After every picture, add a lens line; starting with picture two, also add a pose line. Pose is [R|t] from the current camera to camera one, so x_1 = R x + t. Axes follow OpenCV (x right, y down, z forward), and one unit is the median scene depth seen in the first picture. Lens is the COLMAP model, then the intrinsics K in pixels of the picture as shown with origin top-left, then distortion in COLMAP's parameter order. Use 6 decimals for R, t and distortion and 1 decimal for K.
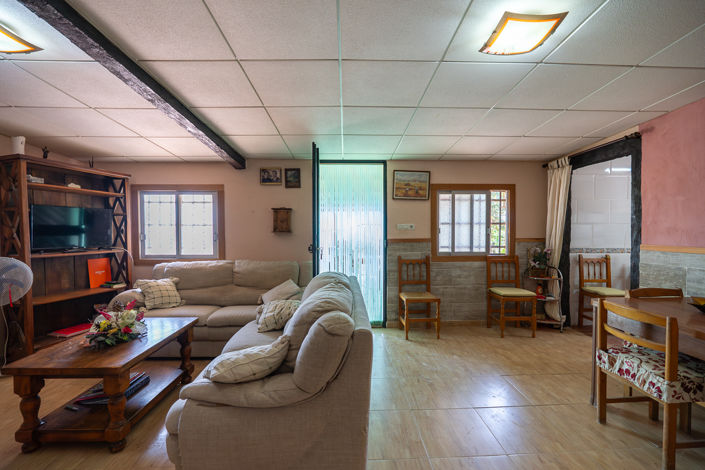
lens RADIAL K [[319.7, 0, 352.7], [0, 319.7, 237.8], [0, 0, 1]] dist [-0.002816, -0.000073]
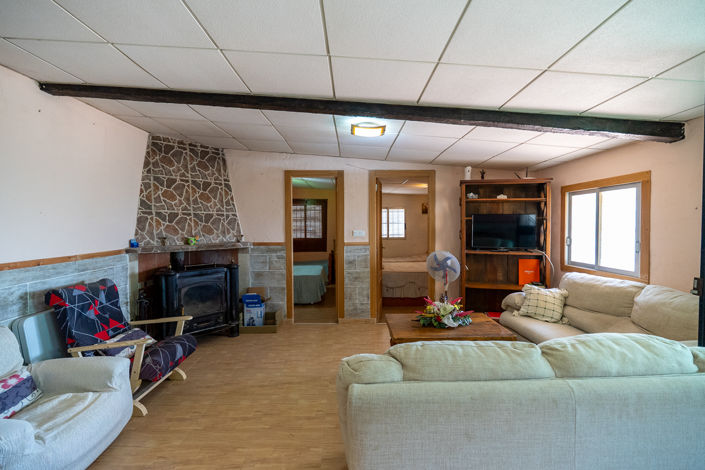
lens RADIAL K [[319.7, 0, 354.0], [0, 319.7, 231.8], [0, 0, 1]] dist [-0.002816, -0.000073]
pose [[-0.028351, 0.024016, -0.999309, 0.308814], [-0.023493, 0.999419, 0.024685, -0.040943], [0.999322, 0.024176, -0.027770, 0.414385]]
